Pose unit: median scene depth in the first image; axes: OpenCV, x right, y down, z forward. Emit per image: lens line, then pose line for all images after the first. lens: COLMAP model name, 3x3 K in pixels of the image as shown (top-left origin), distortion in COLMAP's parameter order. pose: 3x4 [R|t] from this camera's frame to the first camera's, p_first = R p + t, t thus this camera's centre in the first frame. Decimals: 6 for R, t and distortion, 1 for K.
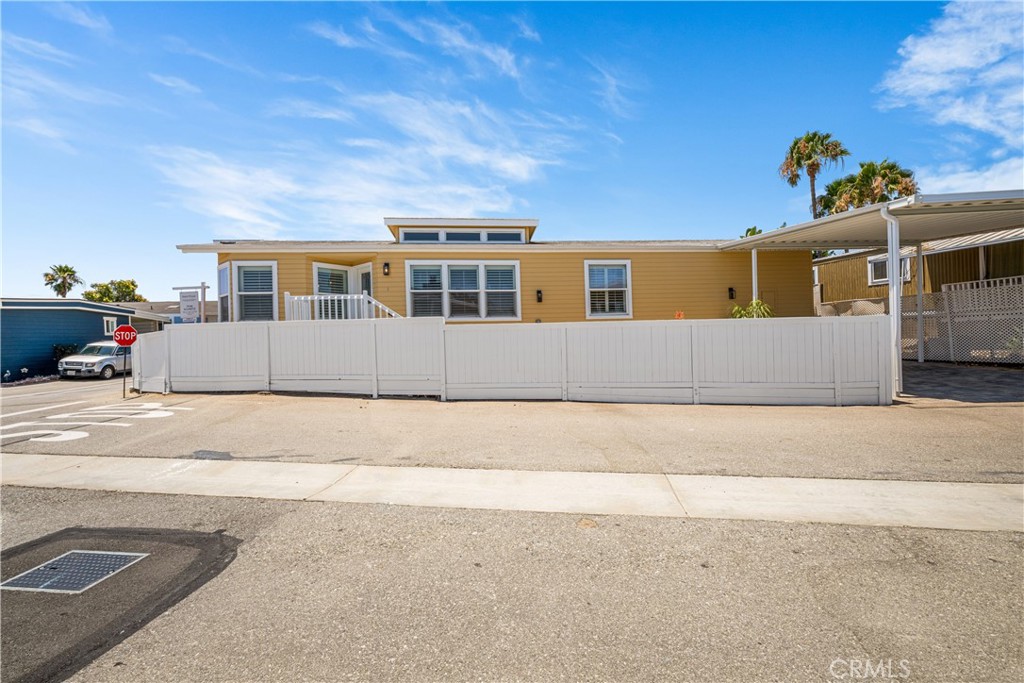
lens RADIAL K [[409.2, 0, 512.0], [0, 409.2, 341.5], [0, 0, 1]] dist [0.001184, 0.000074]
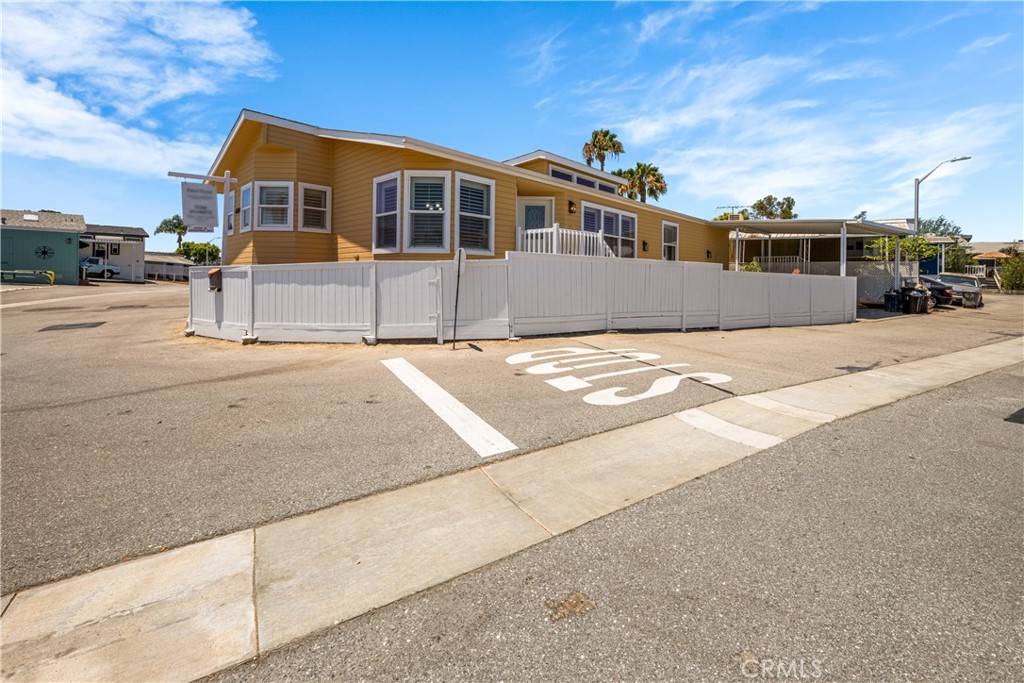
lens RADIAL K [[422.7, 0, 511.5], [0, 422.7, 293.8], [0, 0, 1]] dist [0.000382, 0.000044]
pose [[0.795154, 0.011185, 0.606304, -0.993542], [-0.024999, 0.999585, 0.014346, 0.020100], [-0.605892, -0.026564, 0.795104, 0.255971]]
